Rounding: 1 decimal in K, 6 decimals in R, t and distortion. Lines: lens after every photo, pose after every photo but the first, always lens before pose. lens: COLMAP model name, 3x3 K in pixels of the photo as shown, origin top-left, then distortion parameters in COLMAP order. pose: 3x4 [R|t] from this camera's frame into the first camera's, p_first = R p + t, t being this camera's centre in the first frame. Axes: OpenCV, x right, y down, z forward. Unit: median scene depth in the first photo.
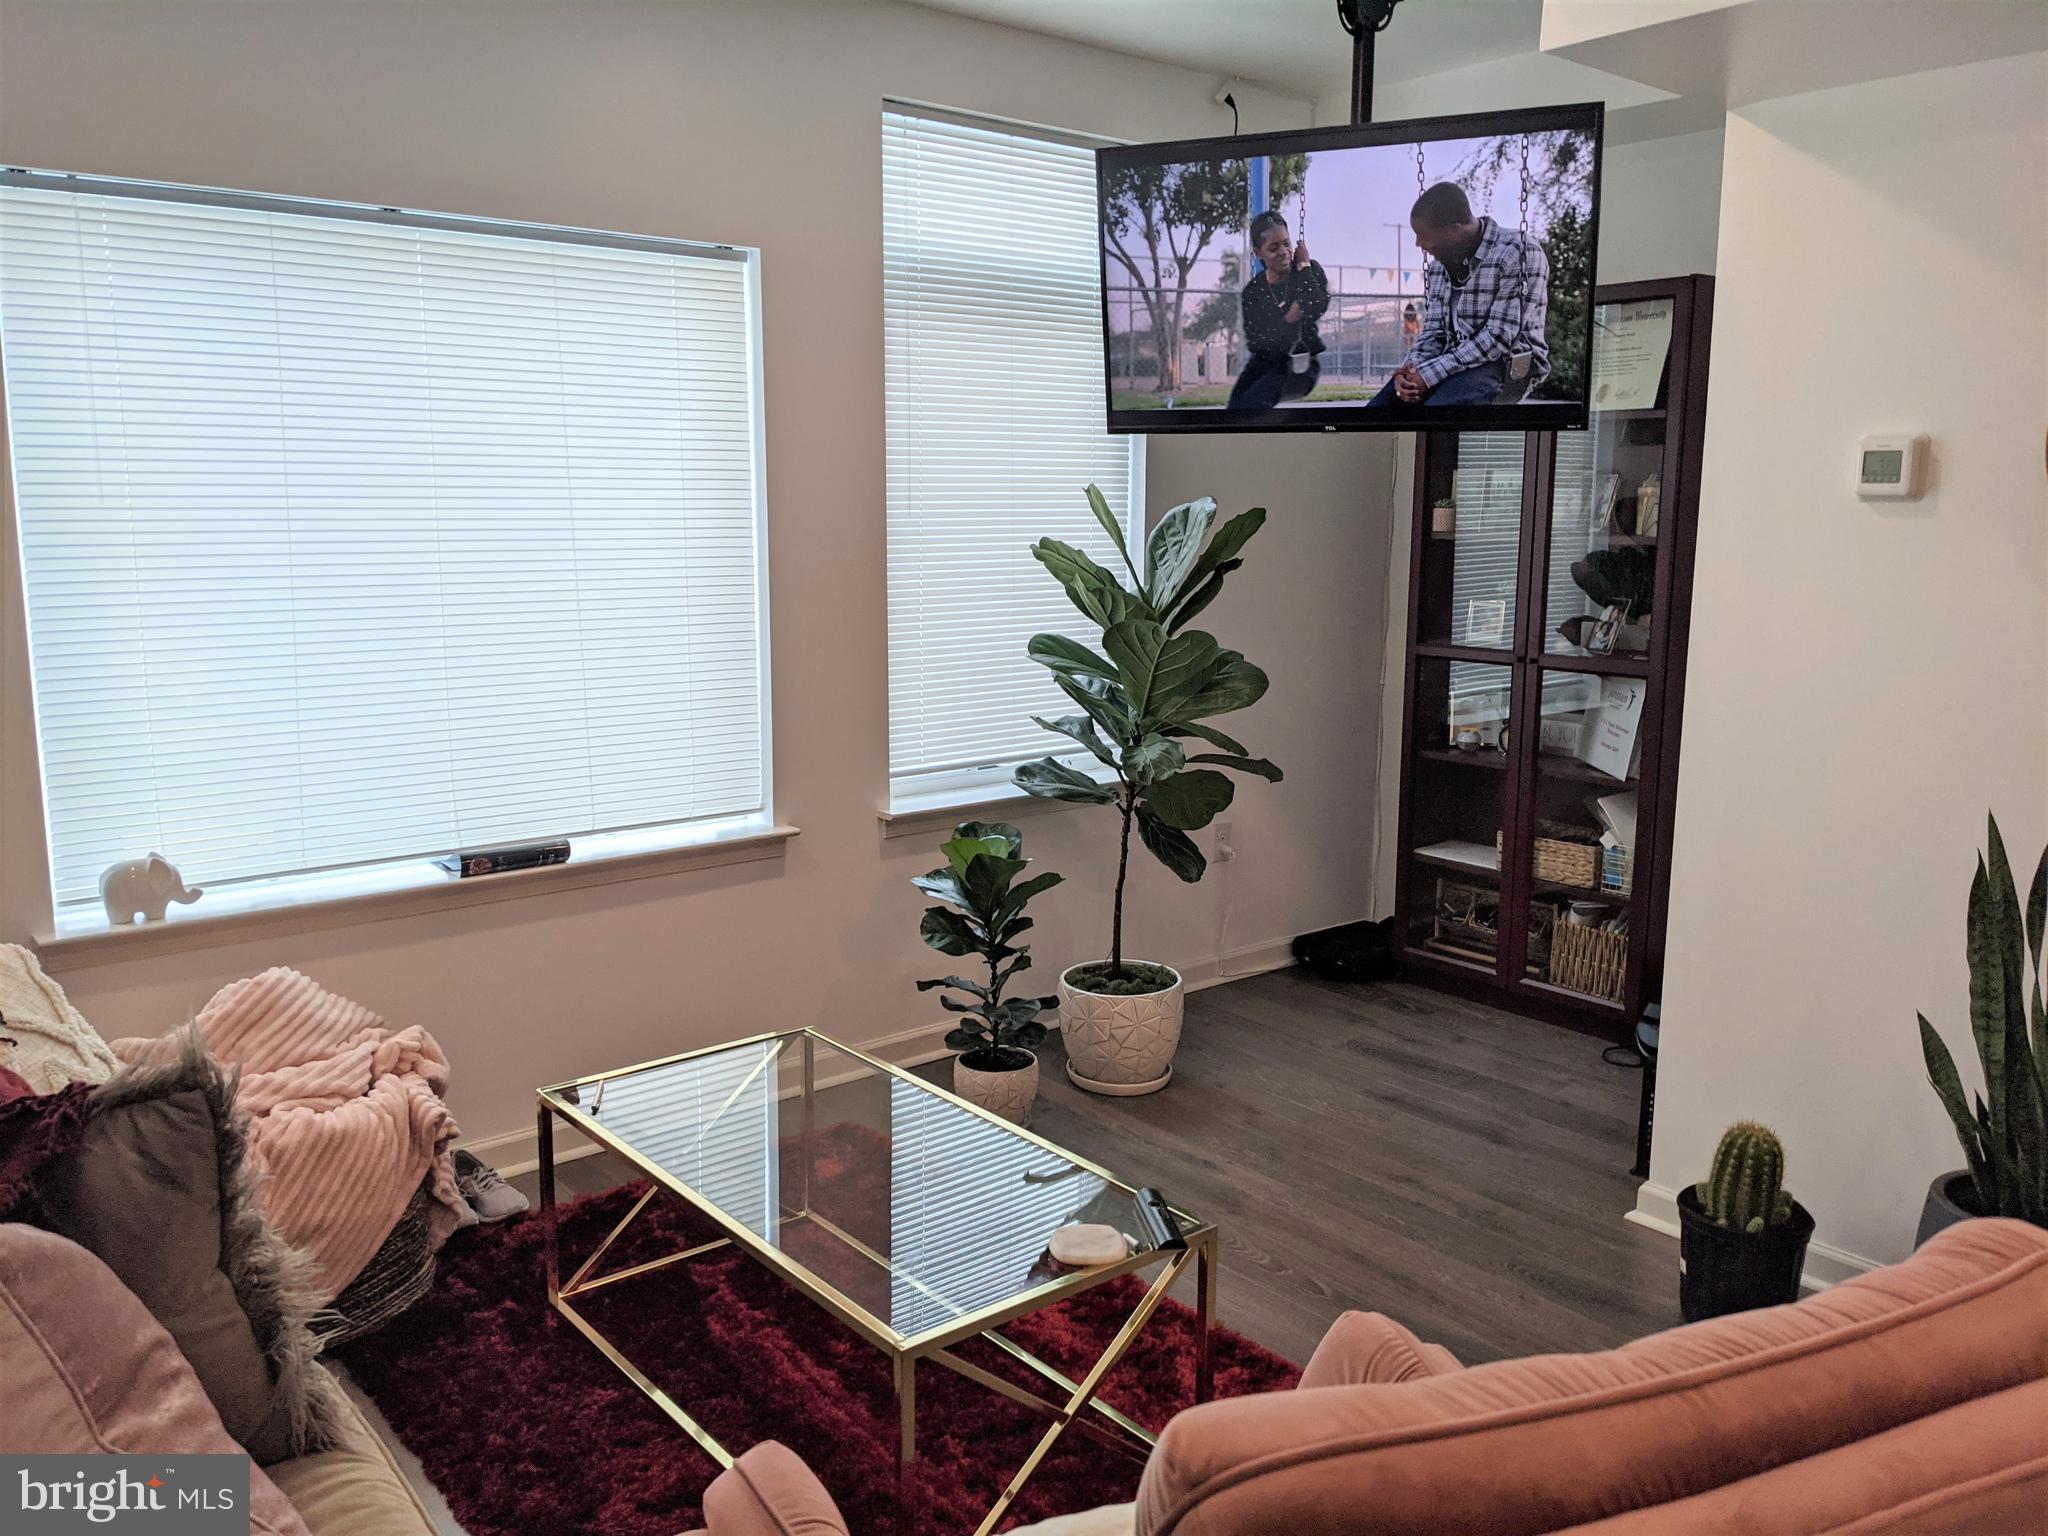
lens RADIAL K [[1619.0, 0, 1024.0], [0, 1619.0, 768.0], [0, 0, 1]] dist [0.028812, -0.016305]
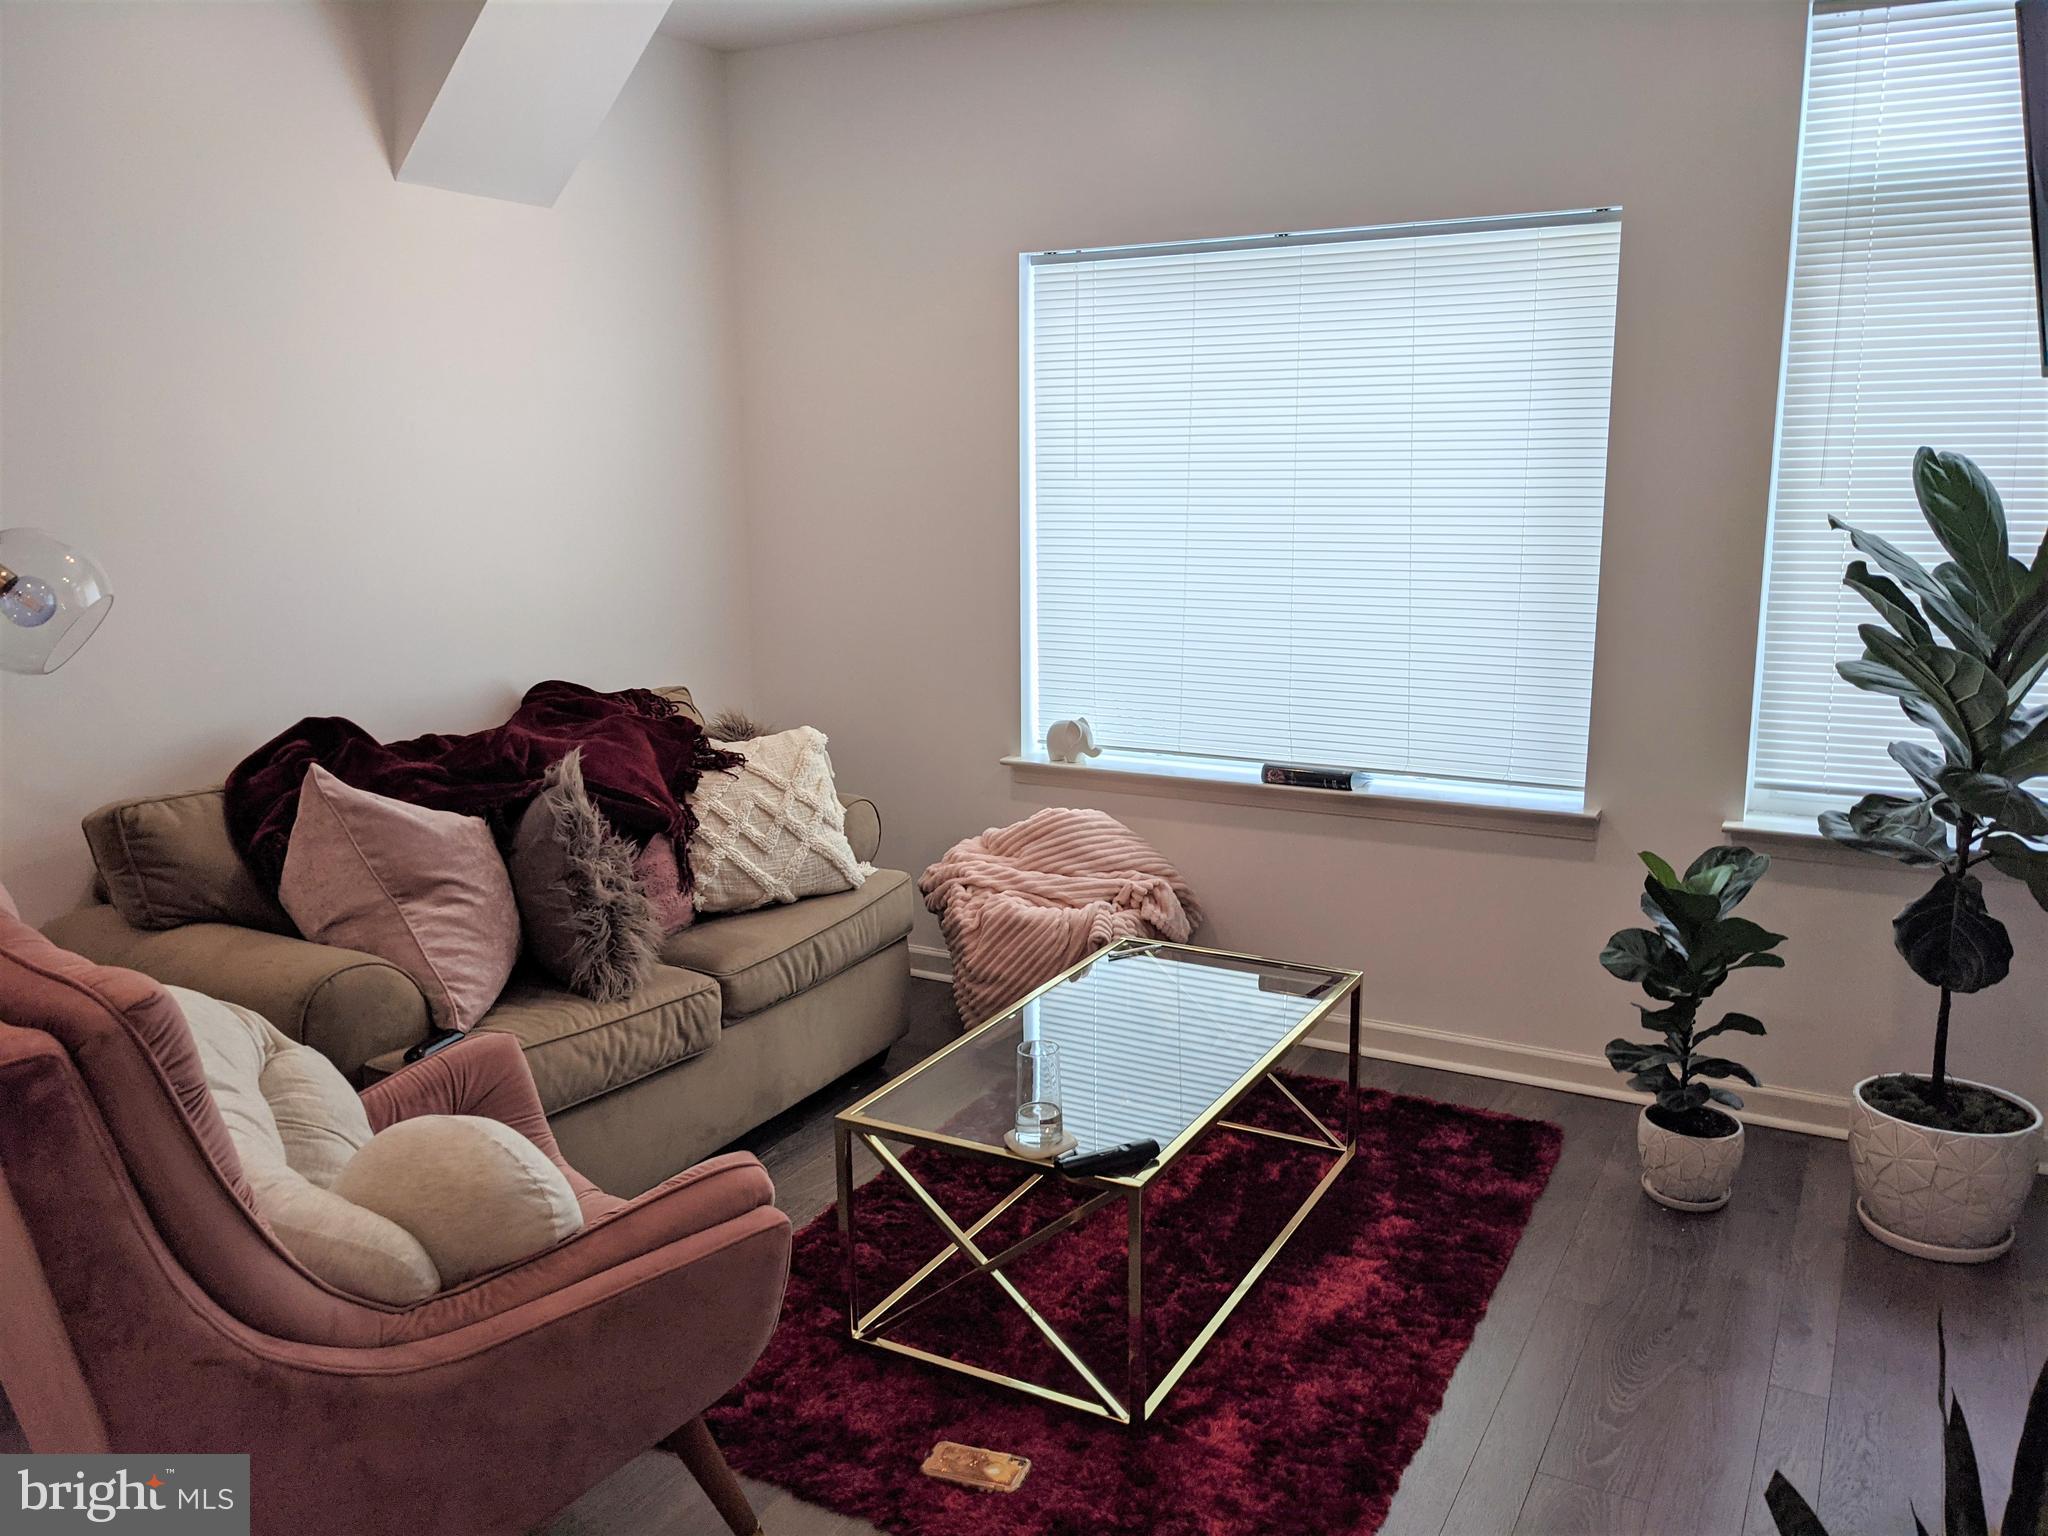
lens RADIAL K [[1619.0, 0, 1024.0], [0, 1619.0, 768.0], [0, 0, 1]] dist [0.028812, -0.016305]
pose [[0.358501, 0.165528, -0.918737, 0.680865], [-0.147231, 0.981863, 0.119450, -0.060227], [0.921846, 0.092444, 0.376370, 0.362281]]
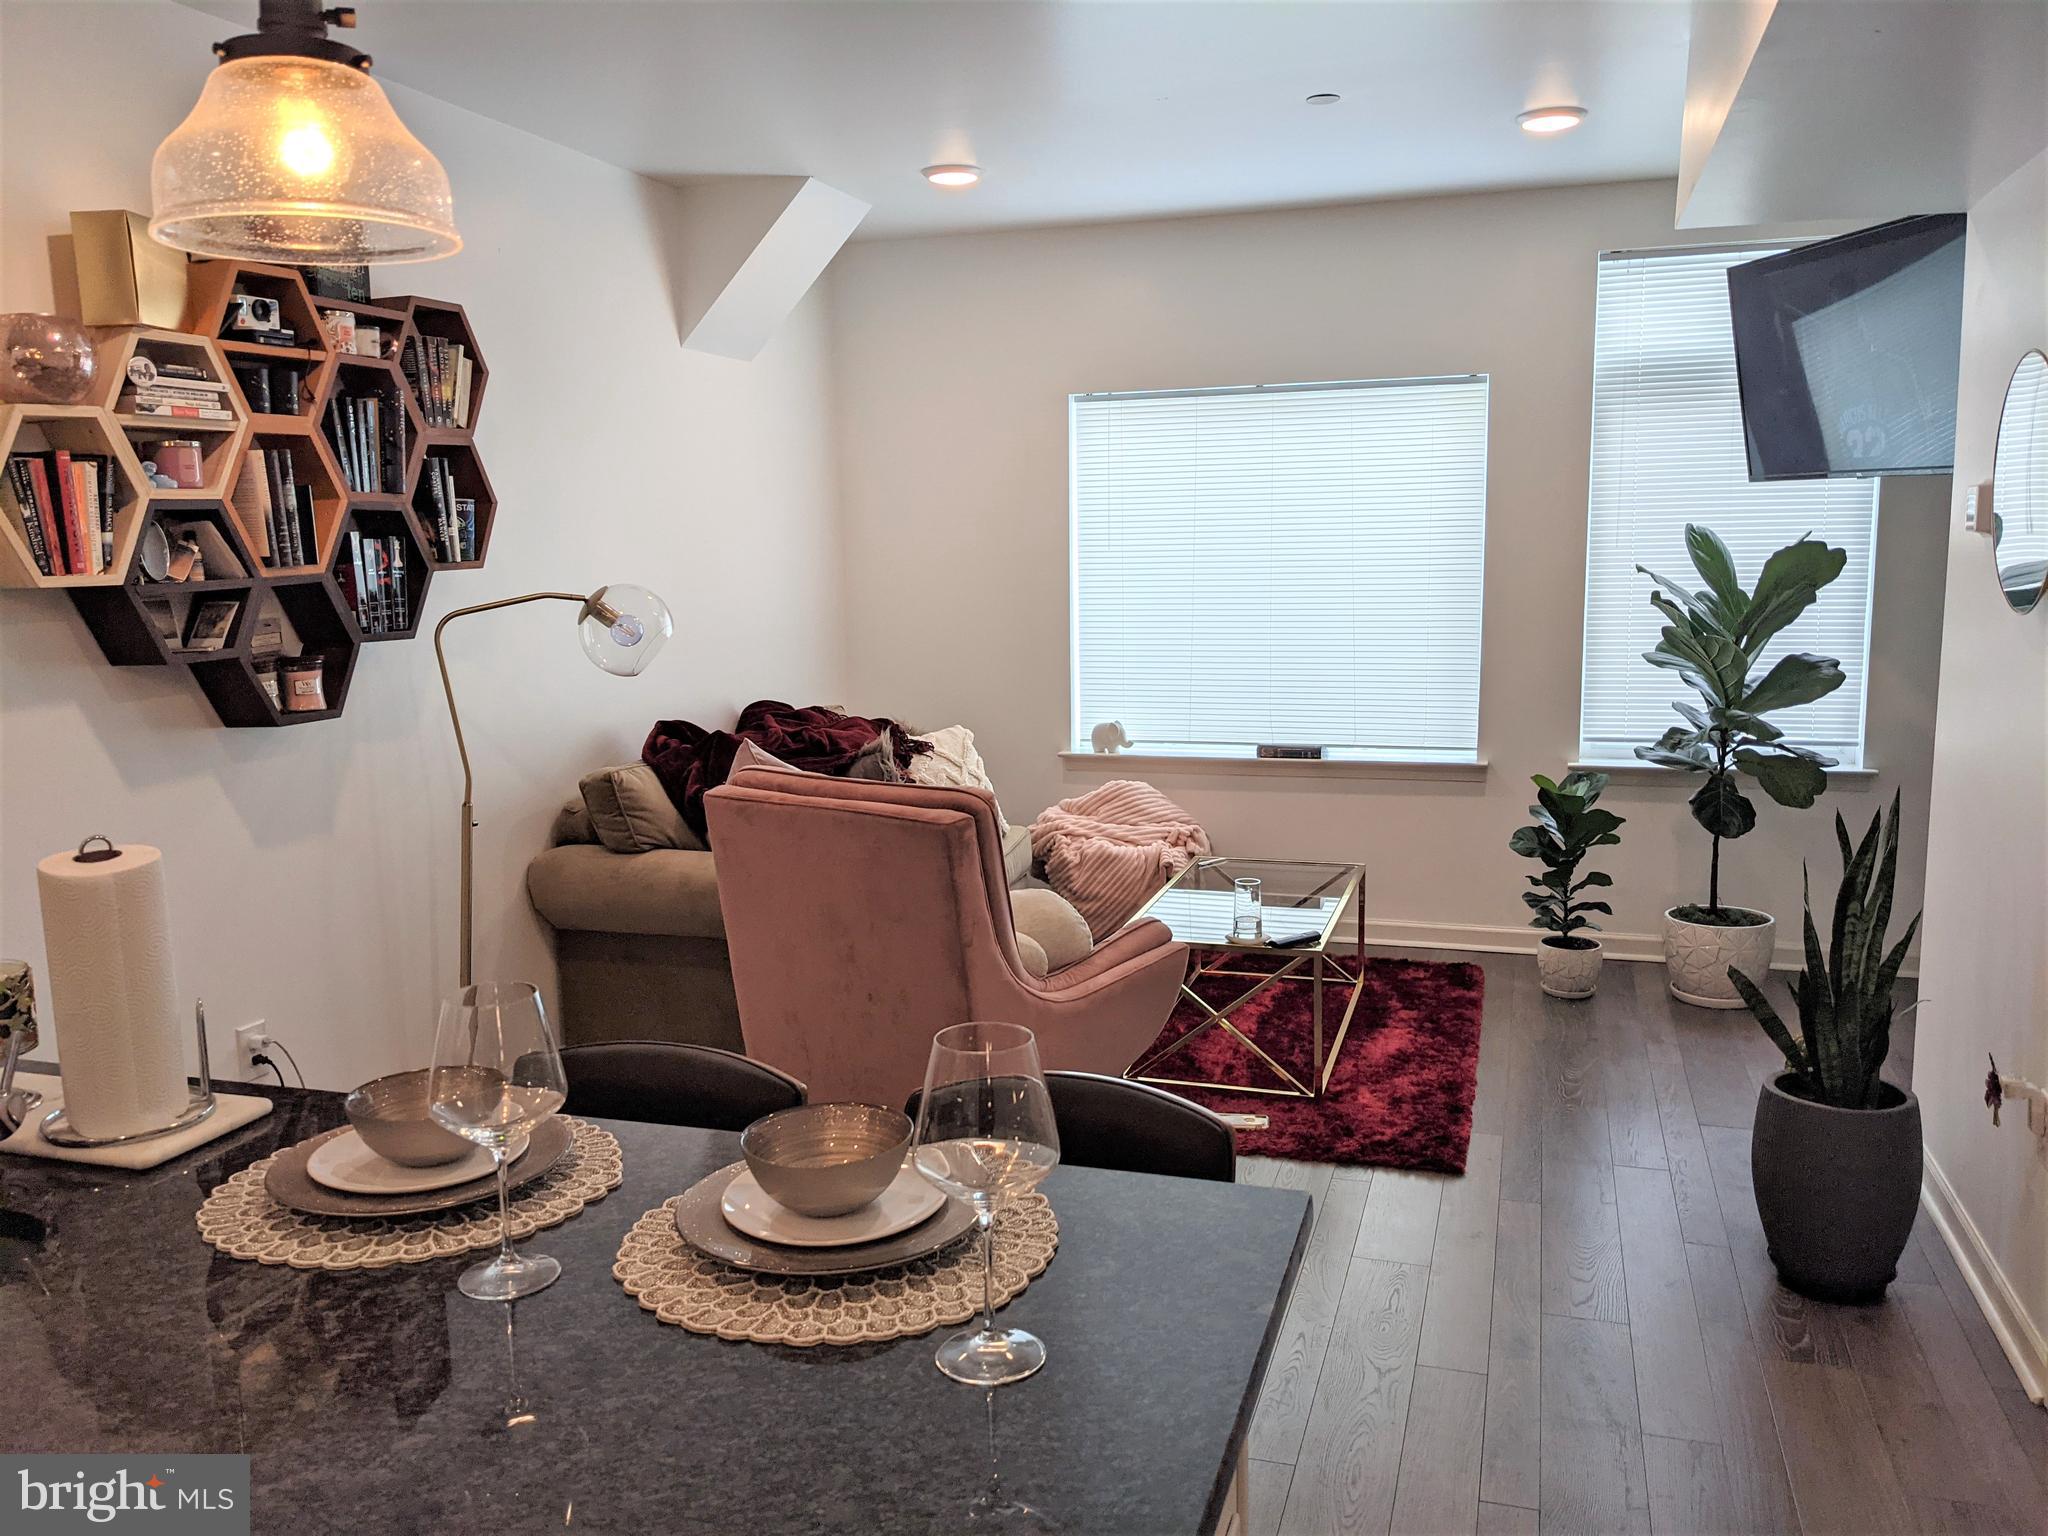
lens RADIAL K [[1632.3, 0, 1002.0], [0, 1632.3, 787.4], [0, 0, 1]] dist [0.042148, 0.000718]
pose [[0.525457, 0.112419, -0.843361, 0.978605], [-0.122613, 0.990891, 0.055691, 0.033661], [0.841939, 0.074144, 0.534454, -0.178202]]
